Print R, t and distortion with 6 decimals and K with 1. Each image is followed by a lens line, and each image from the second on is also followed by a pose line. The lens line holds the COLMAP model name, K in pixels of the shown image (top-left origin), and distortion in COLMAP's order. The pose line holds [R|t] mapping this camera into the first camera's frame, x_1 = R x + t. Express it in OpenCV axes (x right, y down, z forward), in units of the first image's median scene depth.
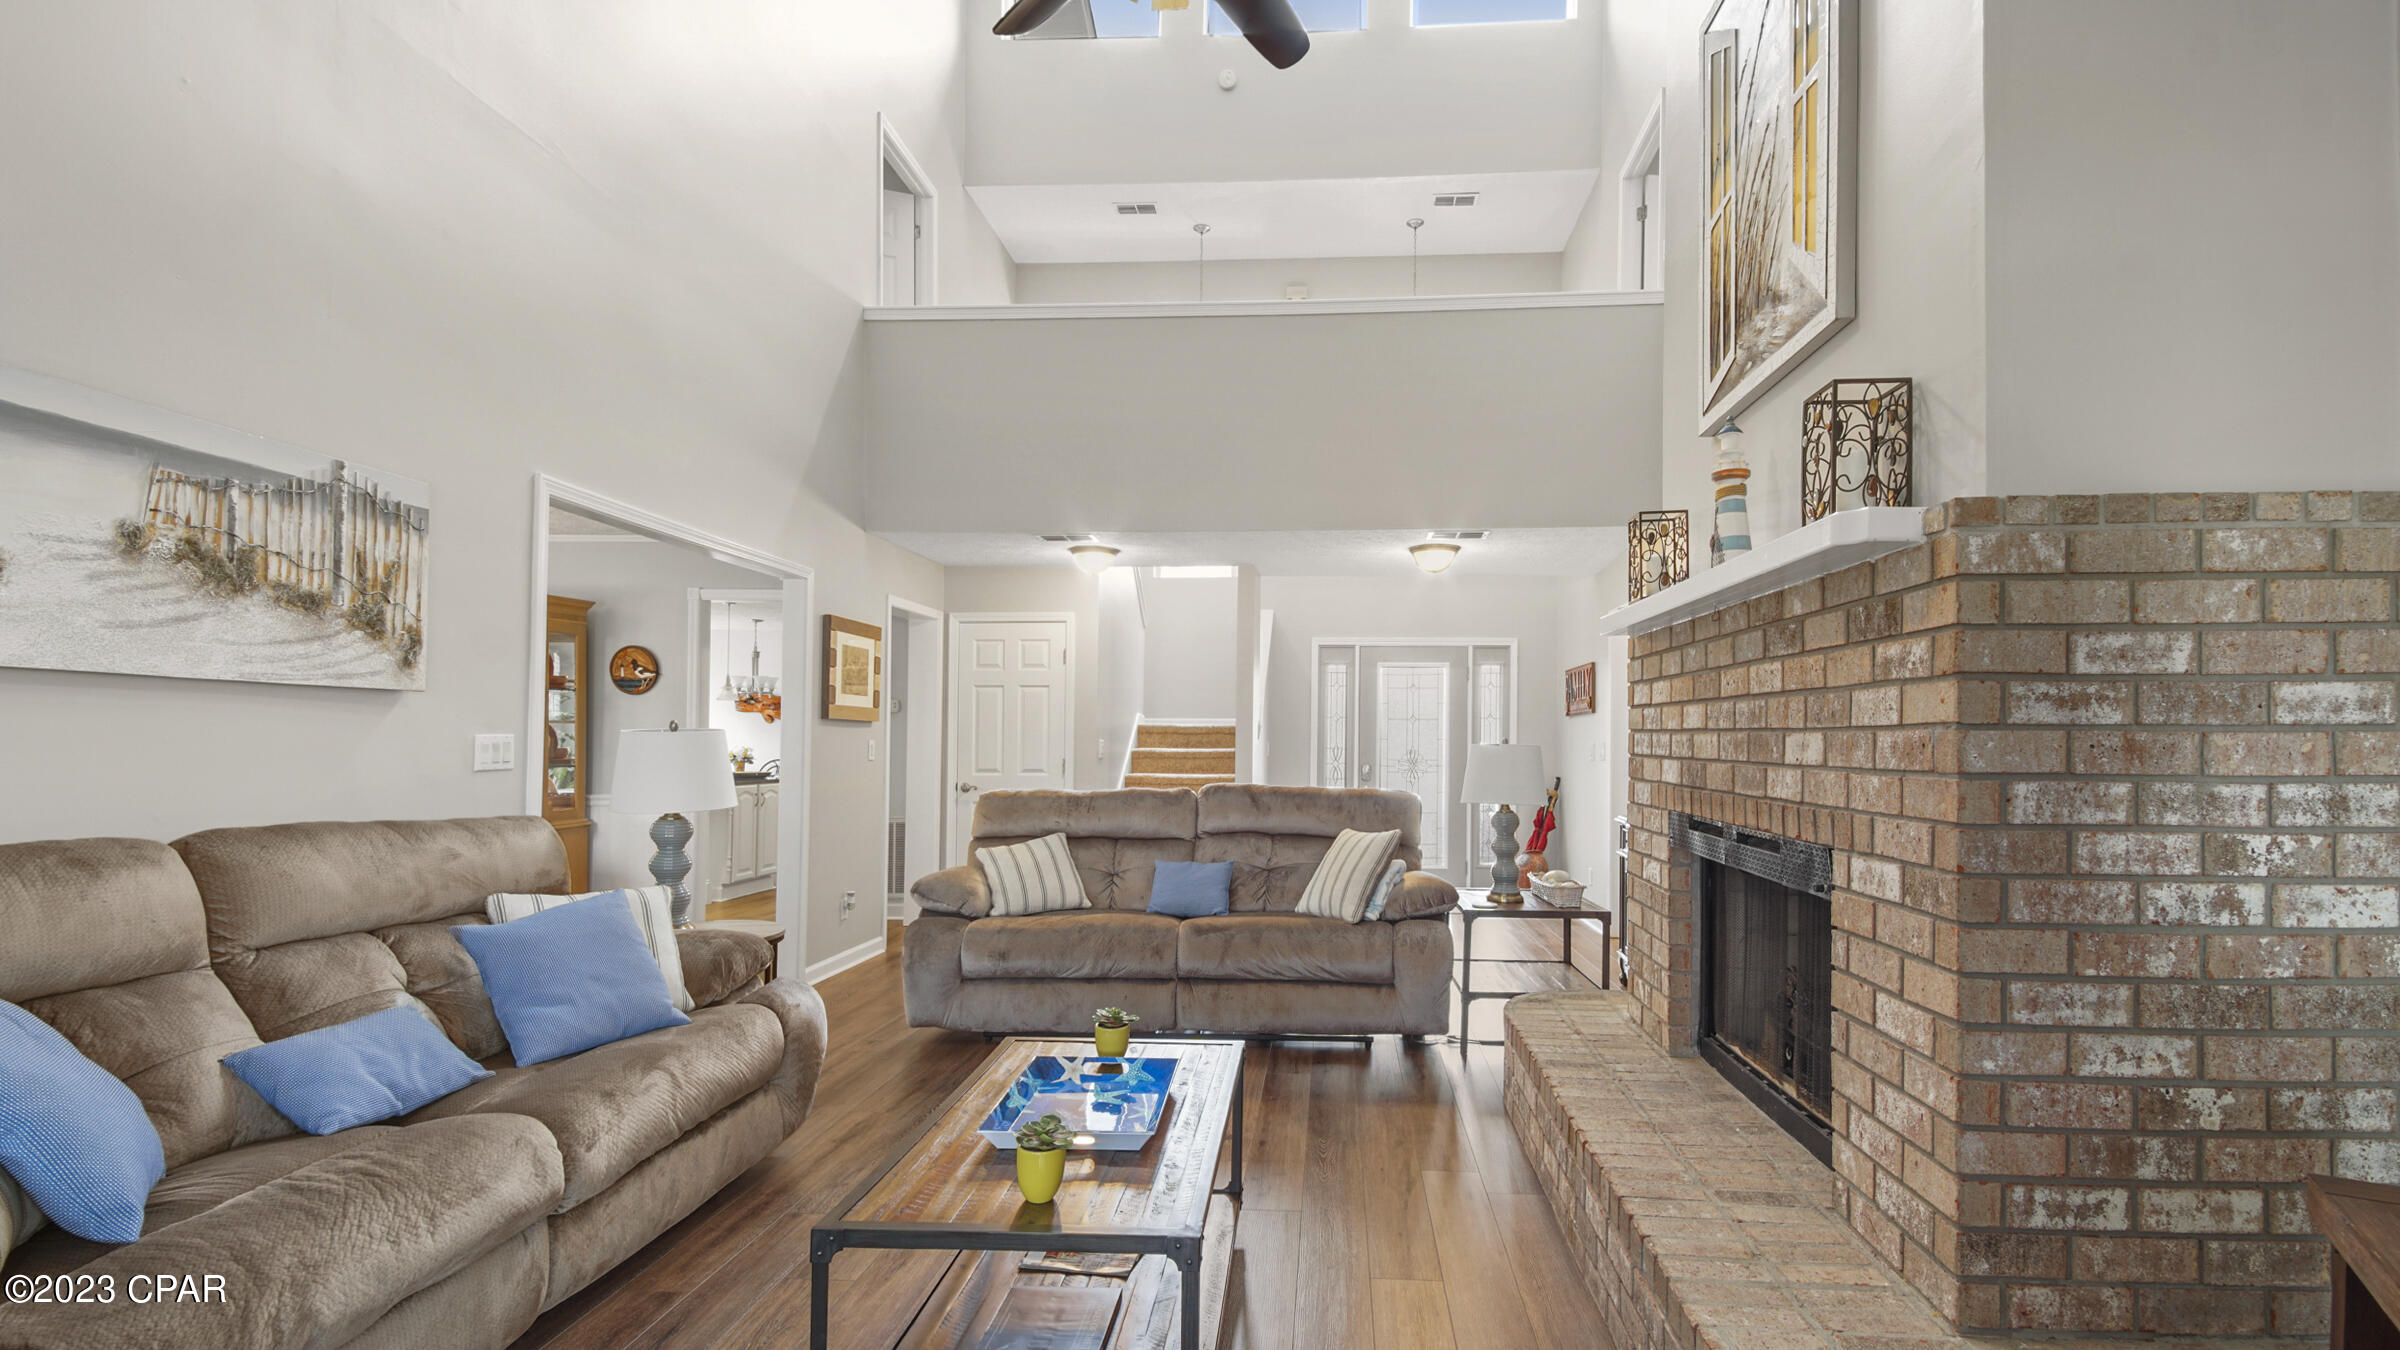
lens RADIAL K [[1062.3, 0, 1177.1], [0, 1062.3, 701.8], [0, 0, 1]] dist [0.057105, -0.028080]
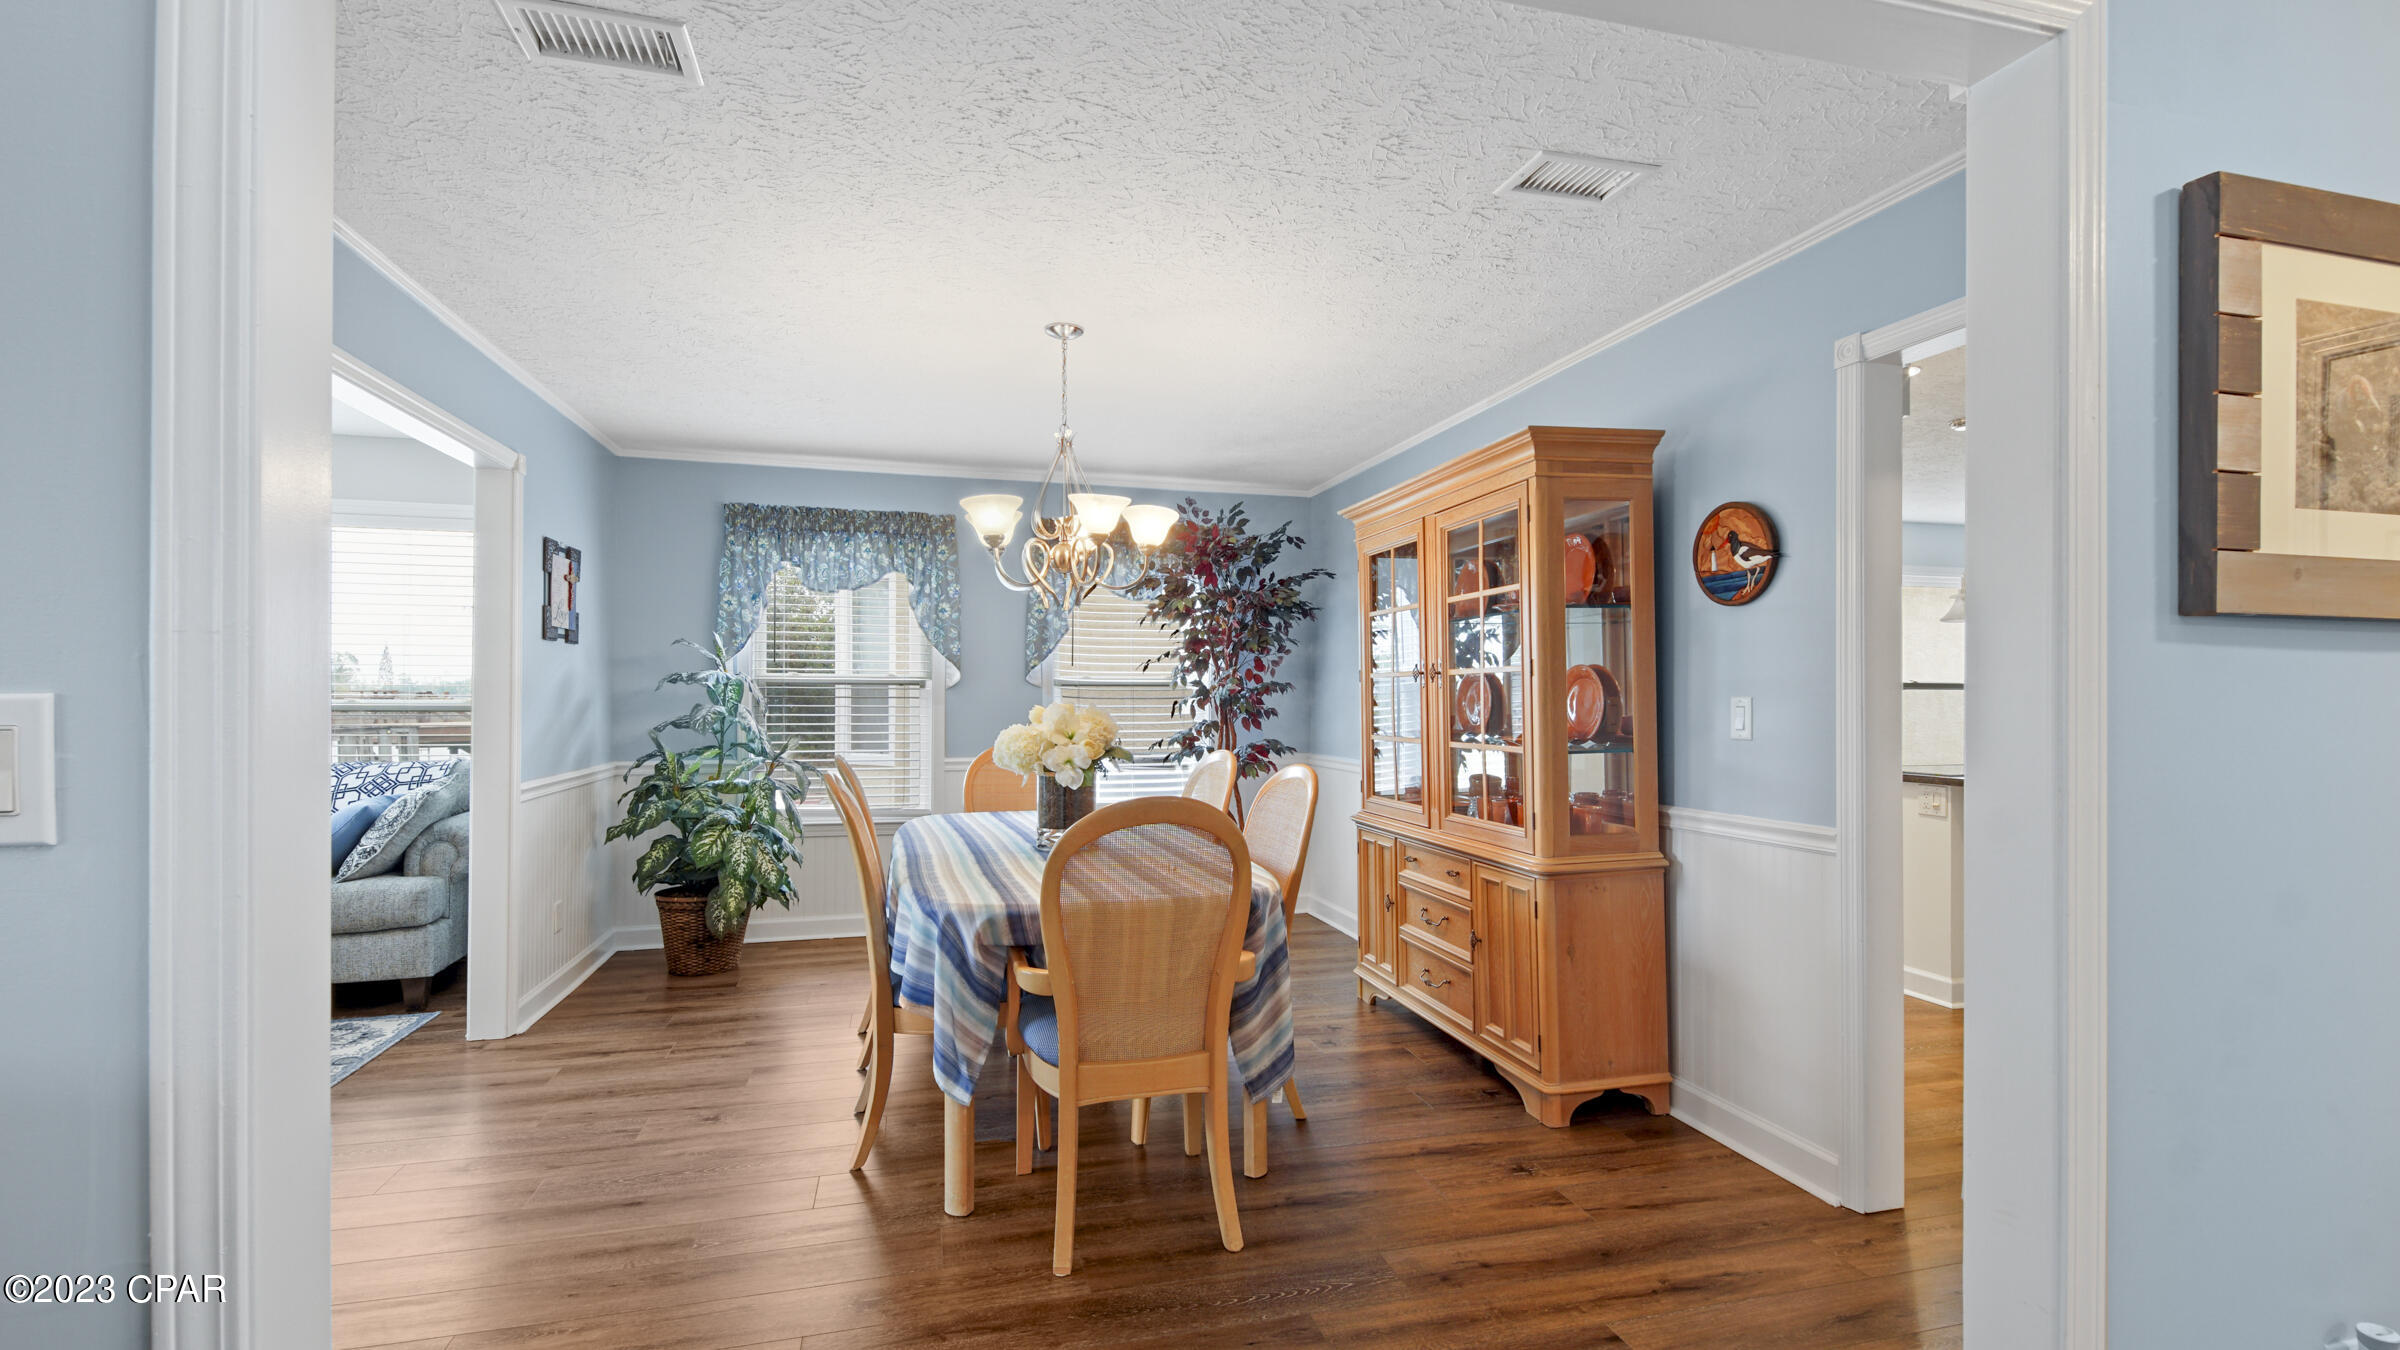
lens RADIAL K [[1062.3, 0, 1177.1], [0, 1062.3, 701.8], [0, 0, 1]] dist [0.057105, -0.028080]
pose [[0.393679, -0.003111, -0.919243, -0.163842], [0.040621, 0.999076, 0.014016, 0.019084], [0.918350, -0.042858, 0.393442, 0.584774]]
